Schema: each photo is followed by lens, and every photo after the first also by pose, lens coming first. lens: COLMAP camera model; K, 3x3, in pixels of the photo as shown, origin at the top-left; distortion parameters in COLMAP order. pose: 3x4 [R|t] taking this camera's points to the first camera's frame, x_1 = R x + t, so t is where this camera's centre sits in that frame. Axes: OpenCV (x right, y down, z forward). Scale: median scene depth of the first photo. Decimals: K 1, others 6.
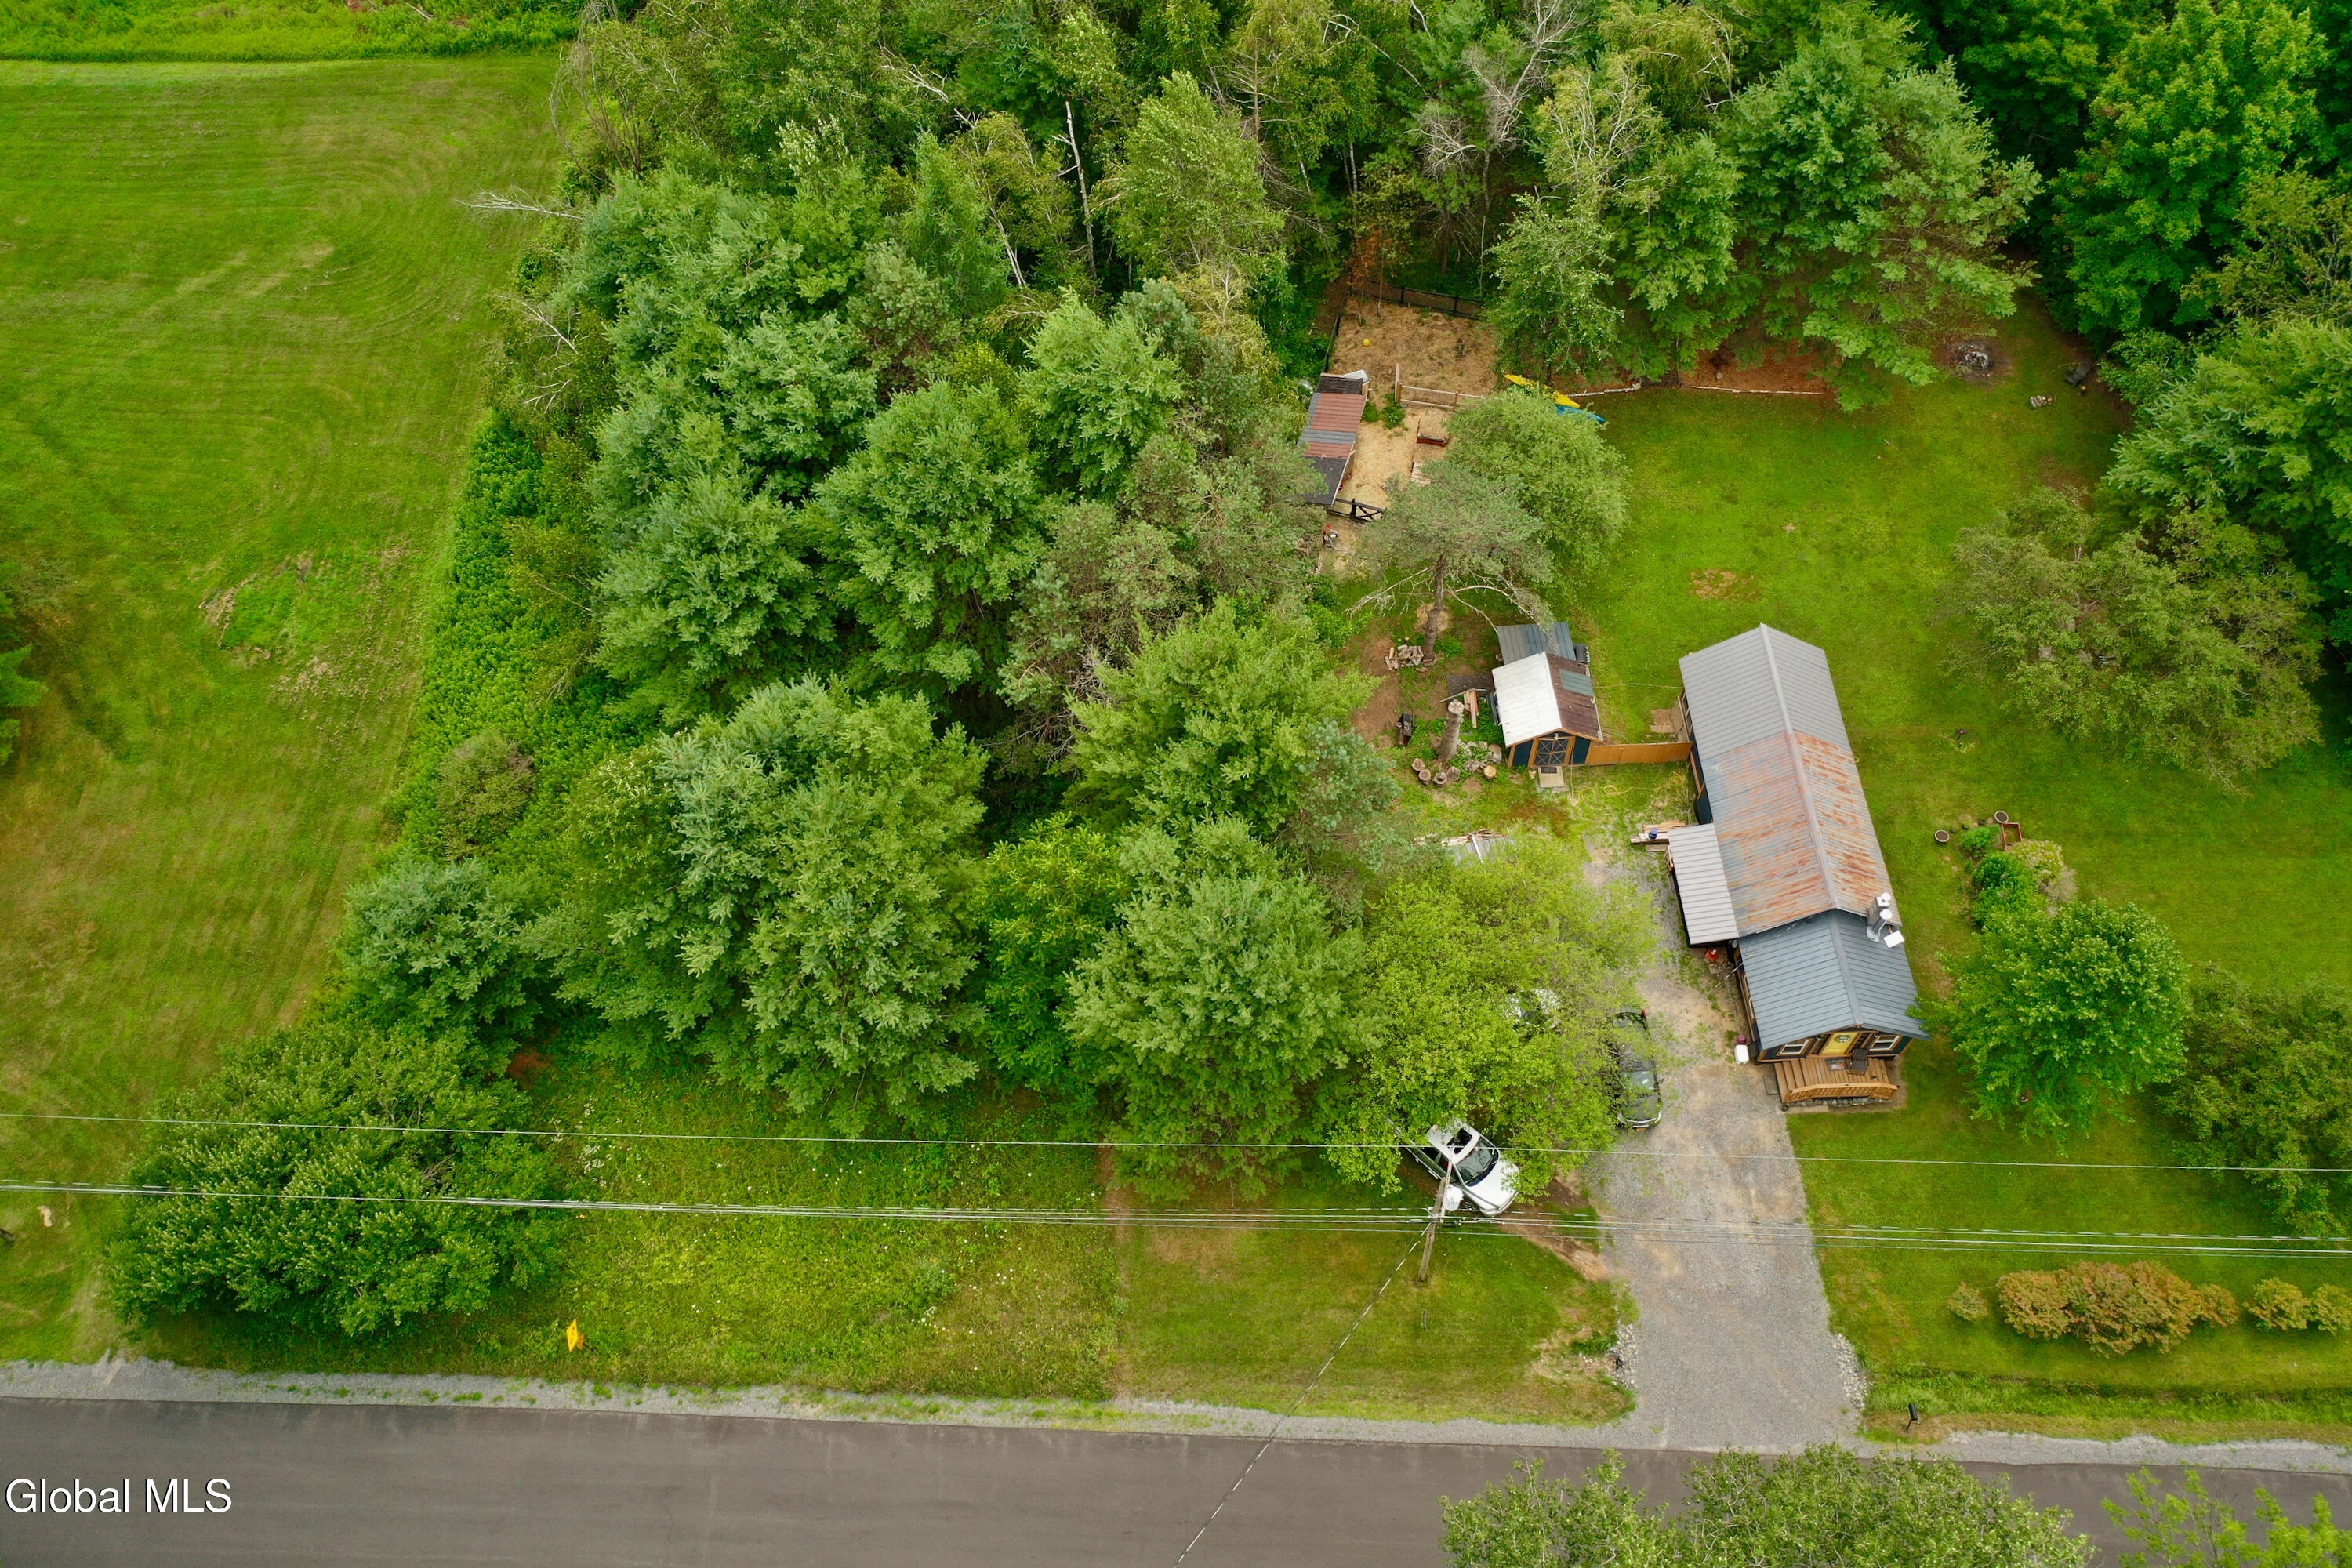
lens RADIAL K [[1952.9, 0, 1207.1], [0, 1952.9, 767.8], [0, 0, 1]] dist [0.017152, 0.004009]
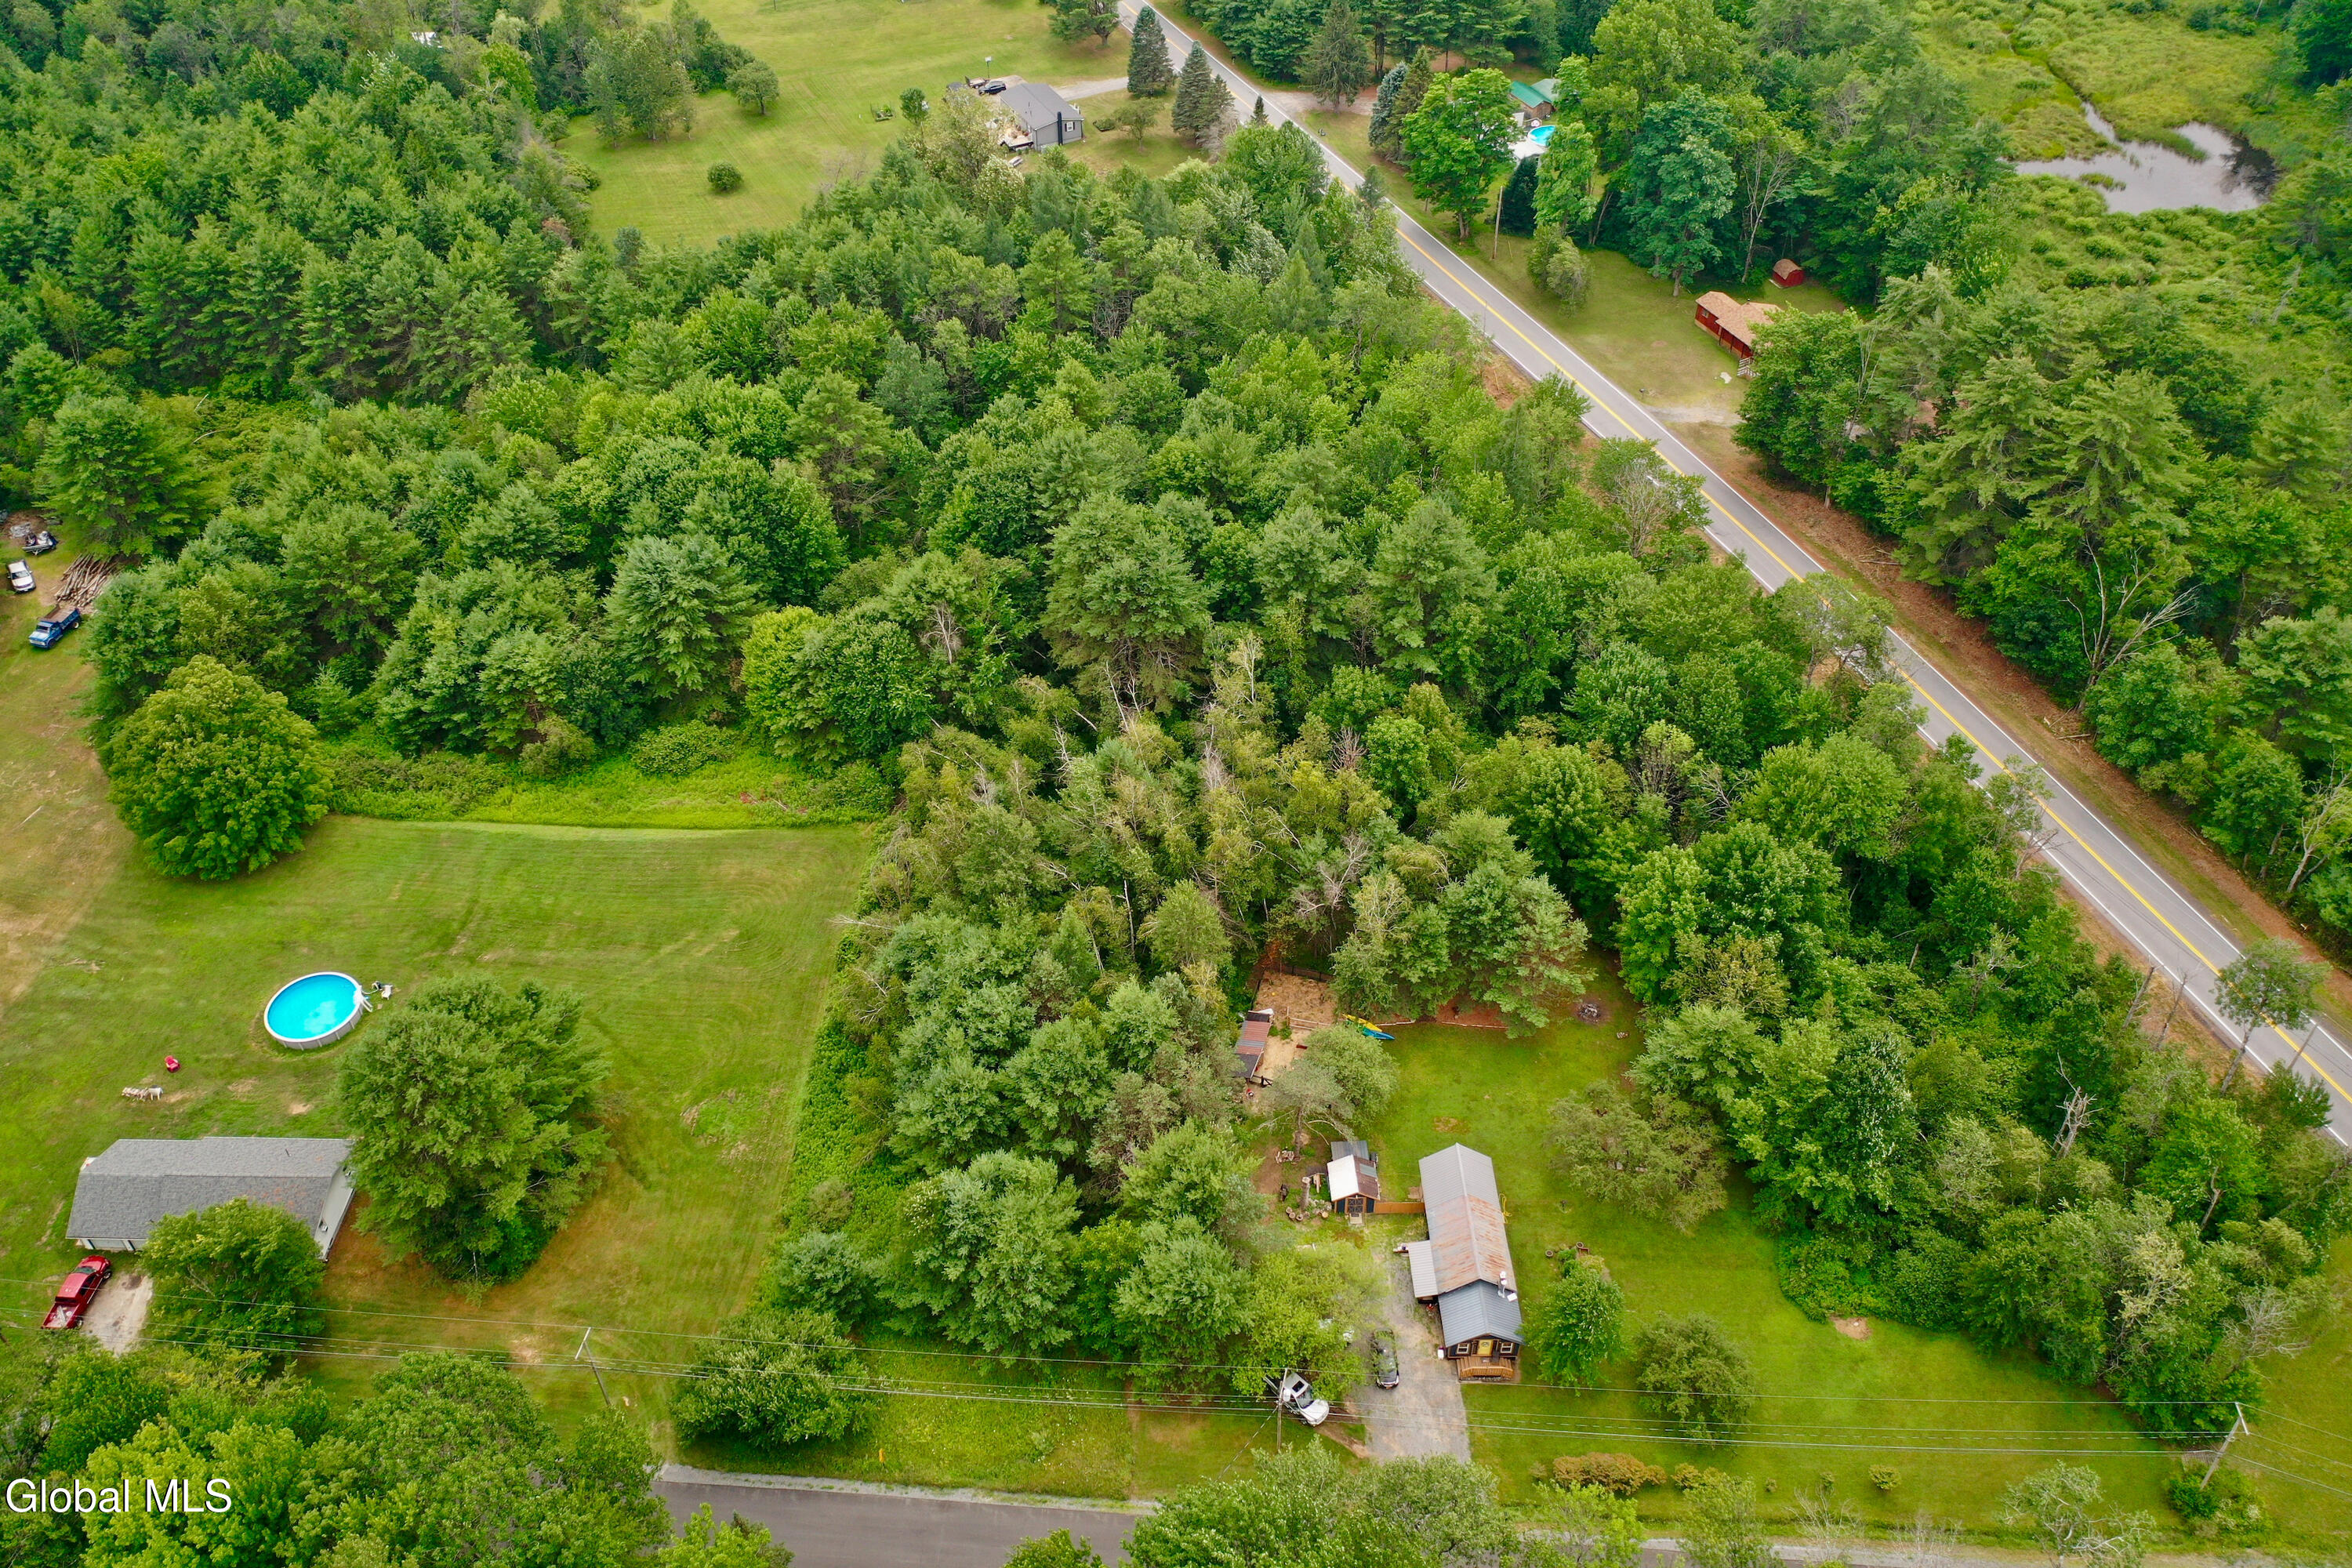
lens RADIAL K [[1836.8, 0, 1176.0], [0, 1836.8, 784.0], [0, 0, 1]] dist [0.016079, 0.002084]
pose [[0.999505, 0.024253, -0.020035, 0.021852], [-0.028993, 0.957330, -0.287540, 0.139252], [0.012206, 0.287979, 0.957559, -1.030061]]
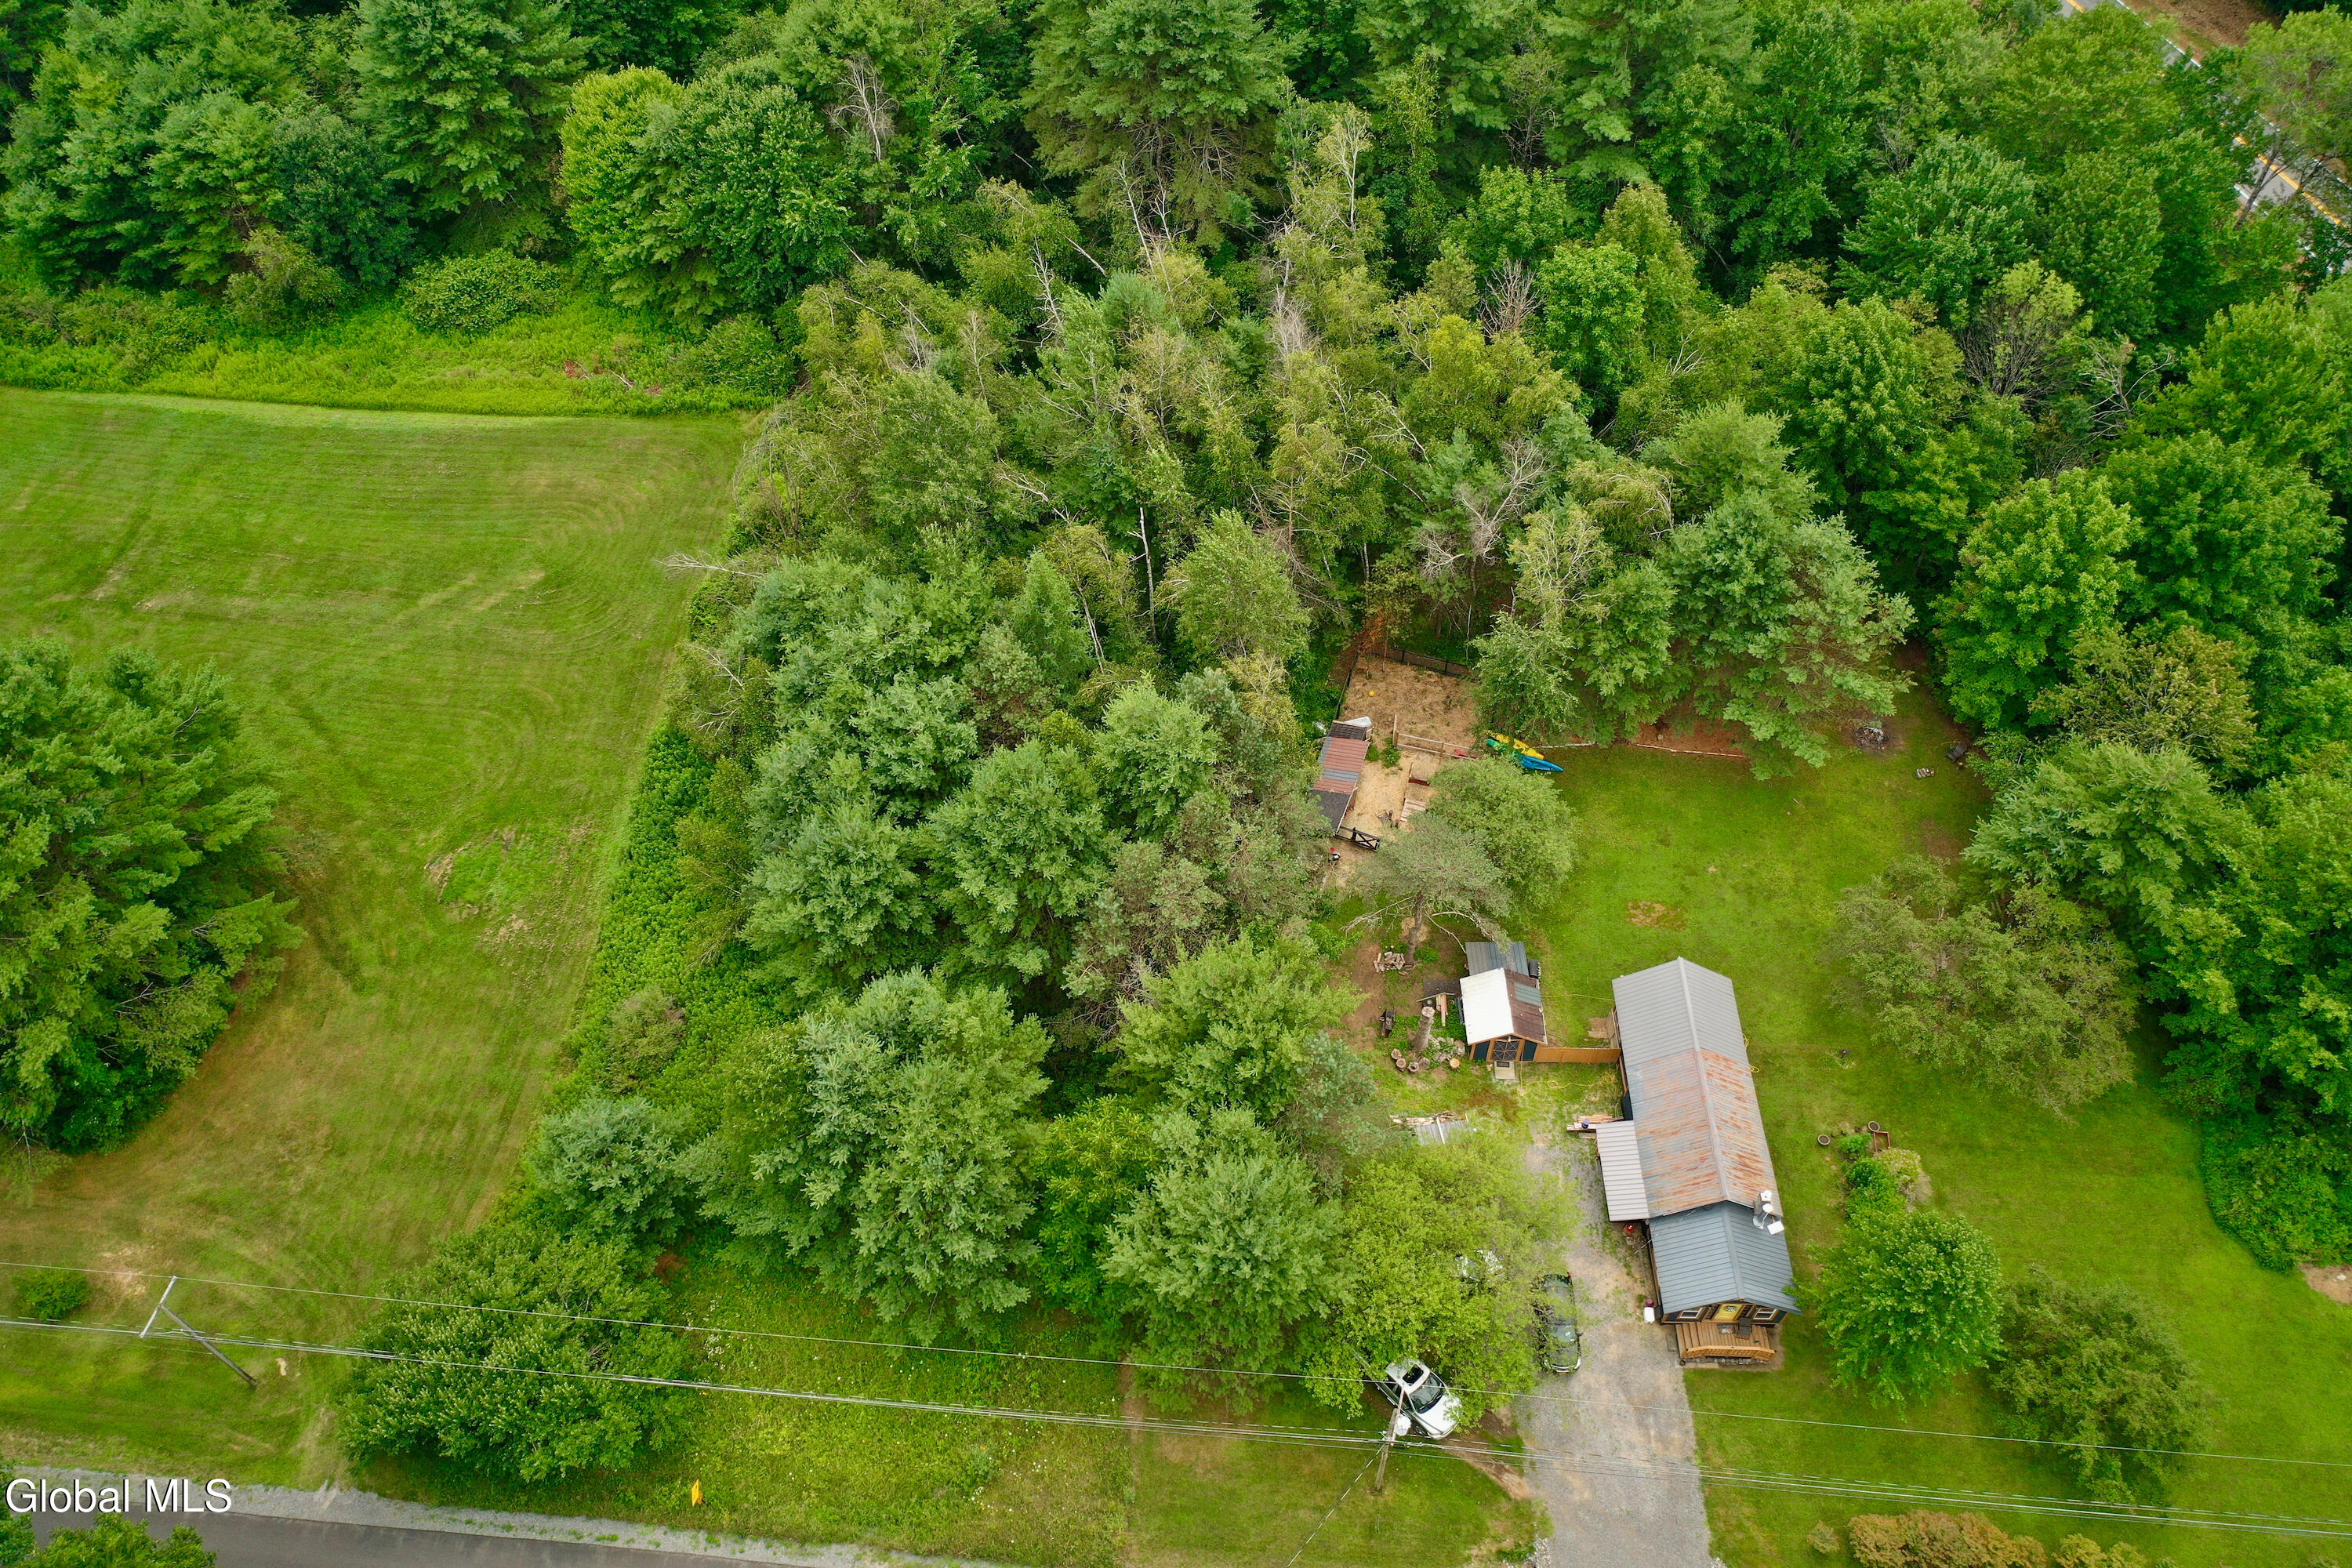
lens RADIAL K [[1836.8, 0, 1176.0], [0, 1836.8, 784.0], [0, 0, 1]] dist [0.016079, 0.002084]
pose [[0.998167, 0.053060, -0.029112, -0.005897], [-0.055591, 0.993979, -0.094419, -0.059585], [0.023927, 0.095864, 0.995107, -0.187204]]
